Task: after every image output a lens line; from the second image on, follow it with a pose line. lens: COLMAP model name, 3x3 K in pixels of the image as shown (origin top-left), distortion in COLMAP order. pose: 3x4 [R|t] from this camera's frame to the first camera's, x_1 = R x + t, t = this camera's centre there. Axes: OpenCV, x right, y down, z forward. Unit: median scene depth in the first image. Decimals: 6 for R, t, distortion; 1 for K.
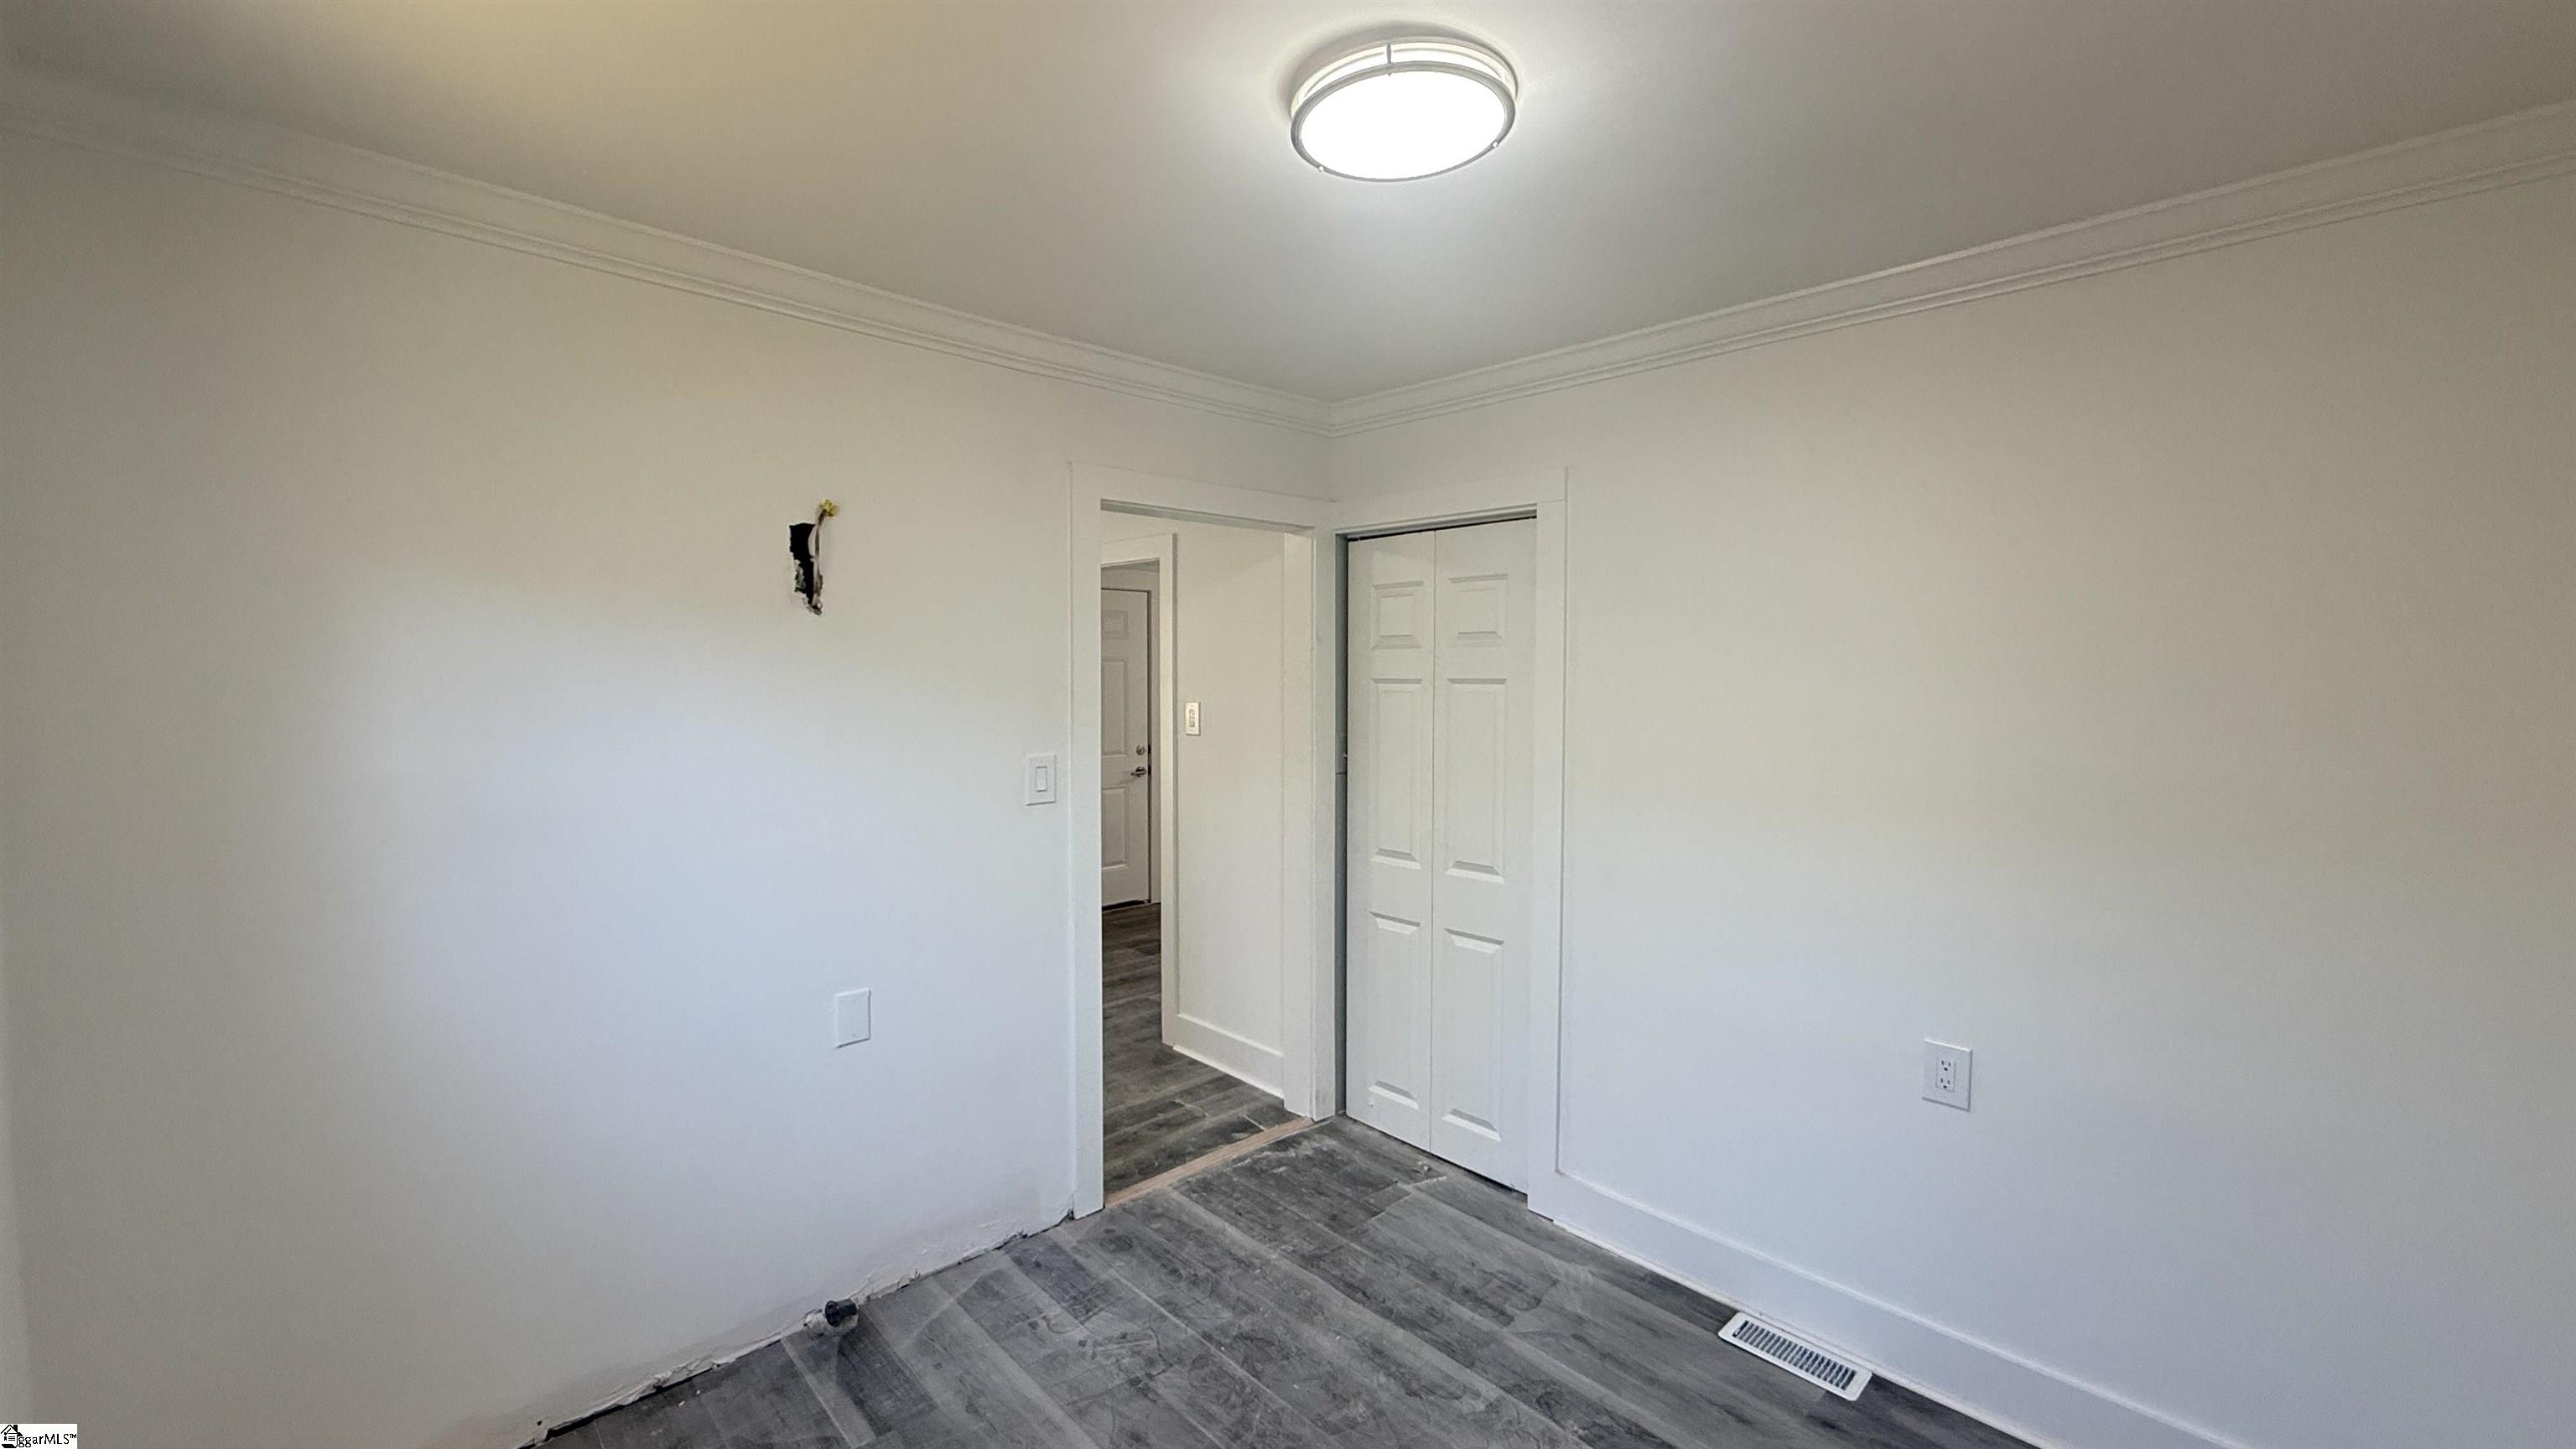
lens RADIAL K [[1023.9, 0, 1284.1], [0, 1023.9, 716.1], [0, 0, 1]] dist [0.002990, -0.000284]
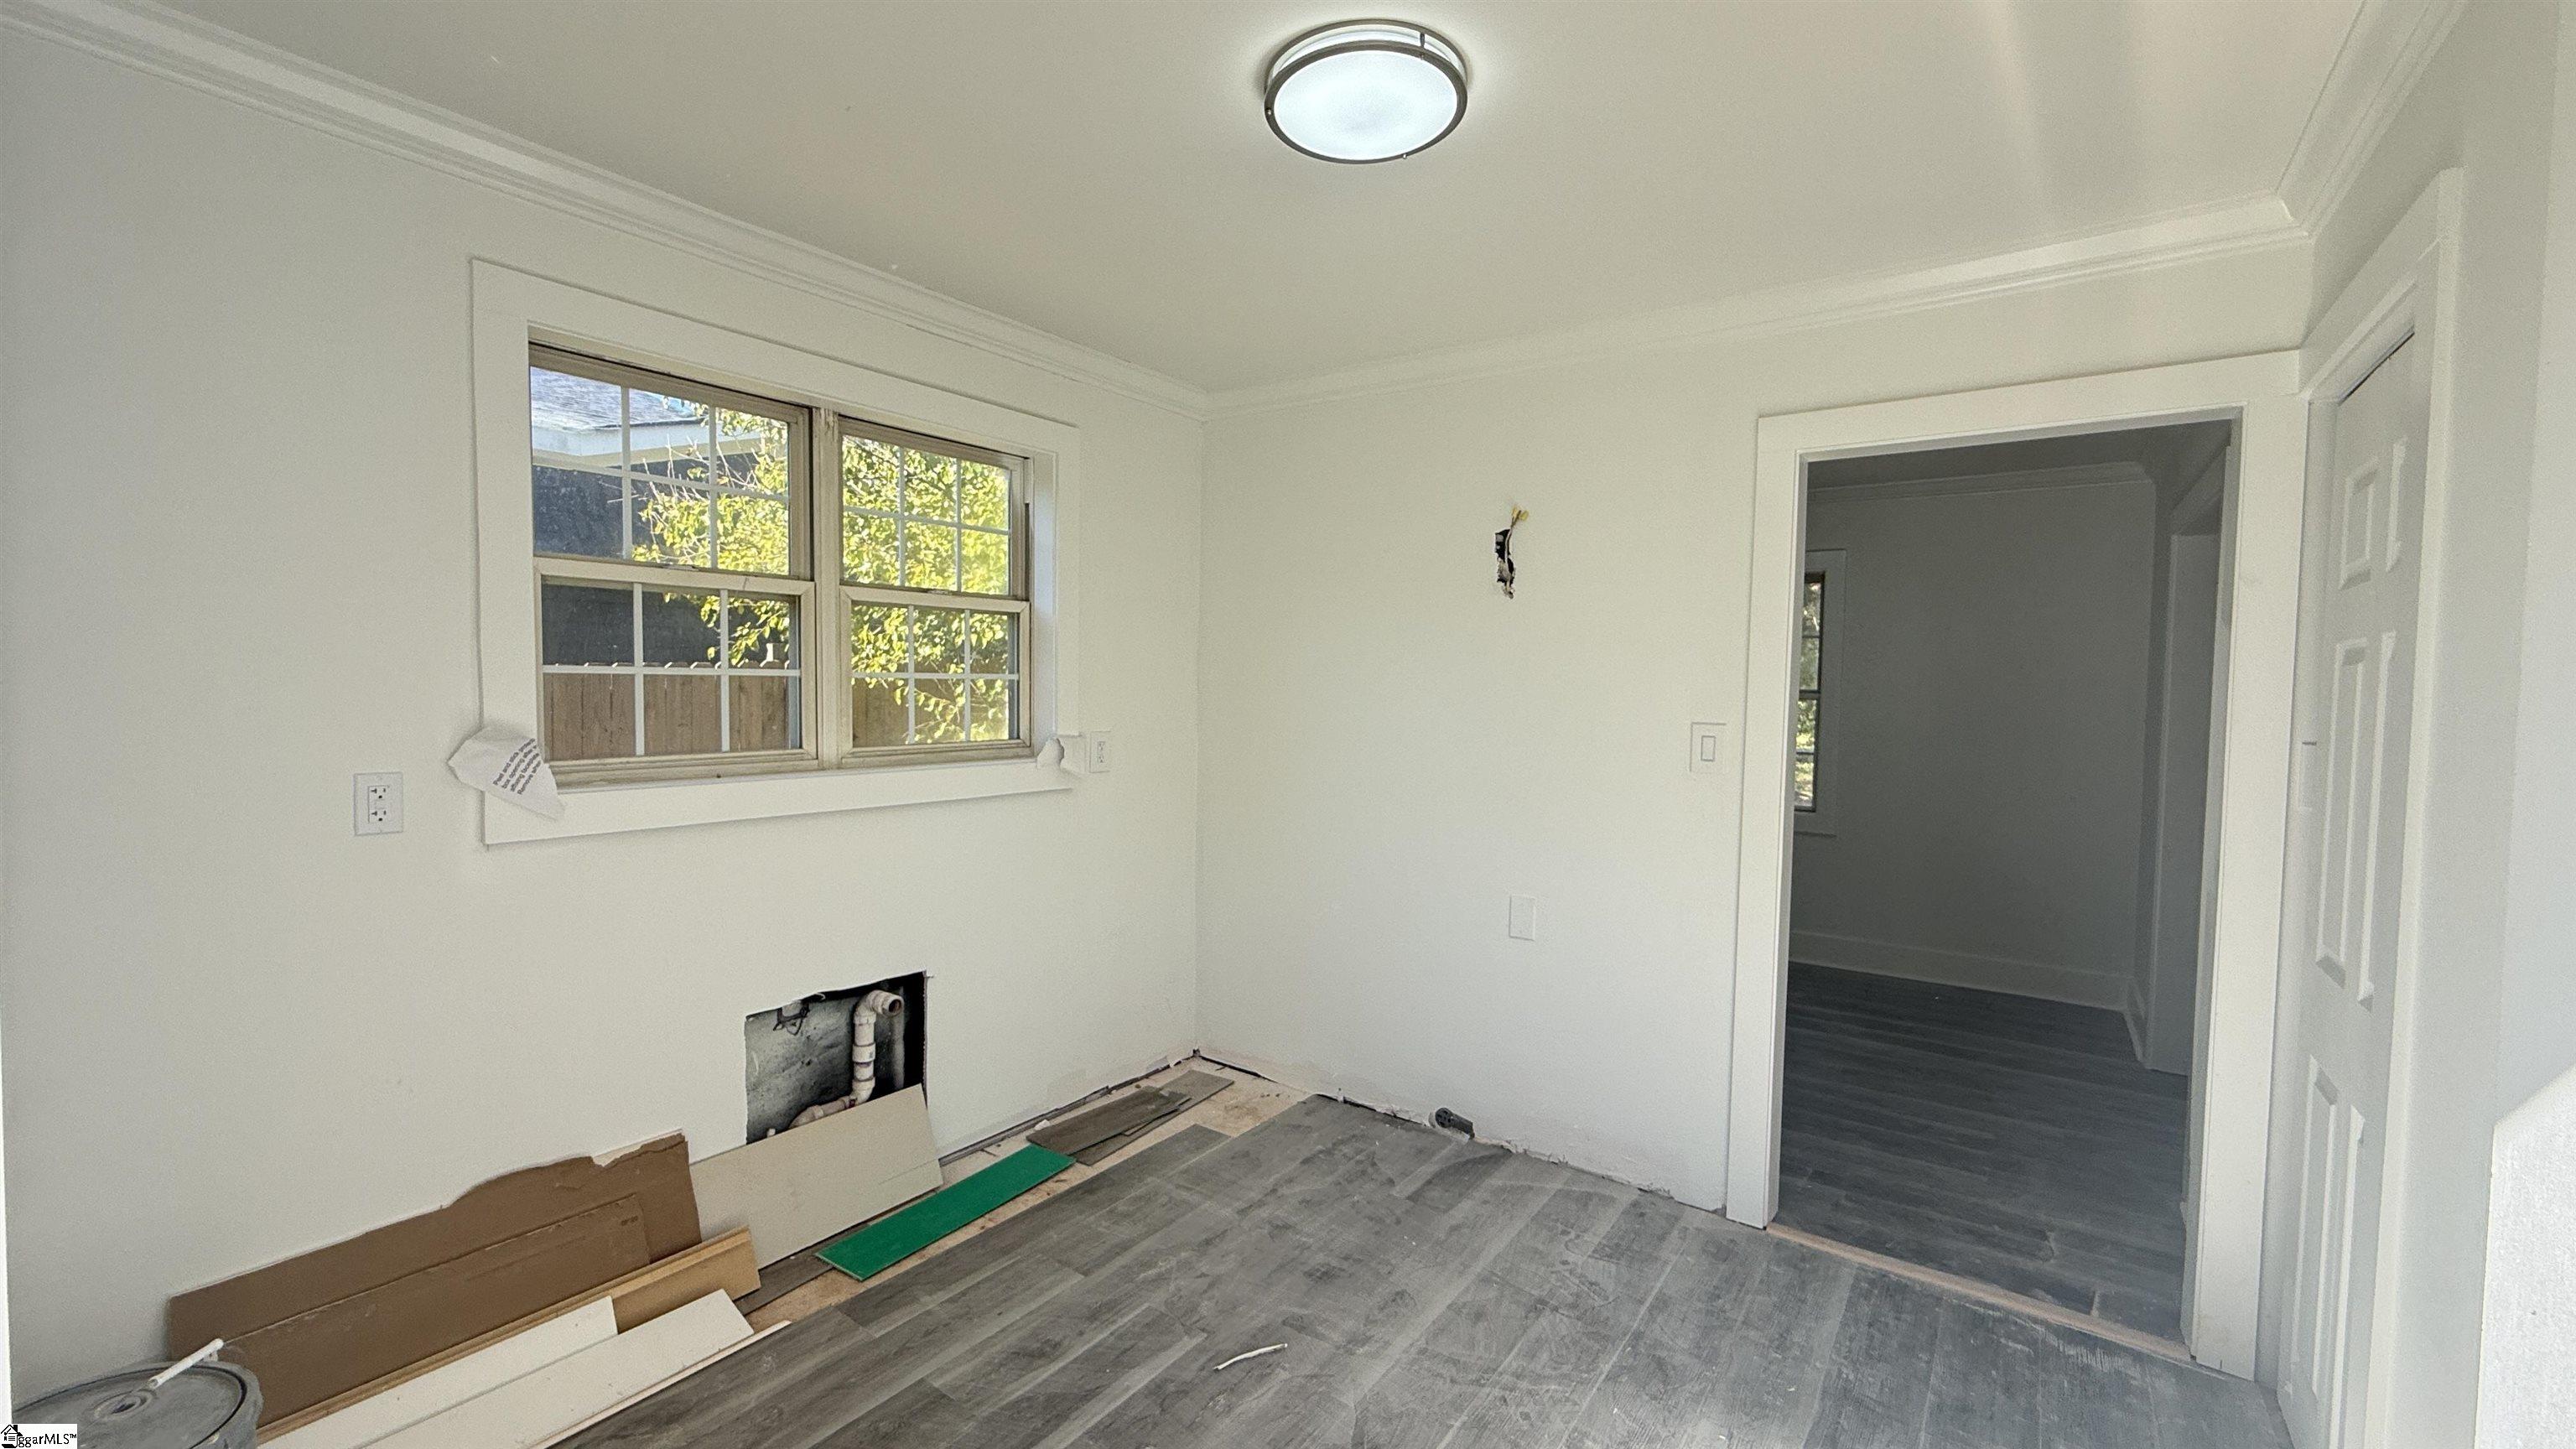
lens RADIAL K [[1023.9, 0, 1276.1], [0, 1023.9, 733.5], [0, 0, 1]] dist [0.002990, -0.000284]
pose [[0.185335, 0.047176, -0.981542, 0.721380], [-0.056555, 0.997703, 0.037274, 0.037016], [0.981047, 0.048603, 0.187577, 0.448347]]
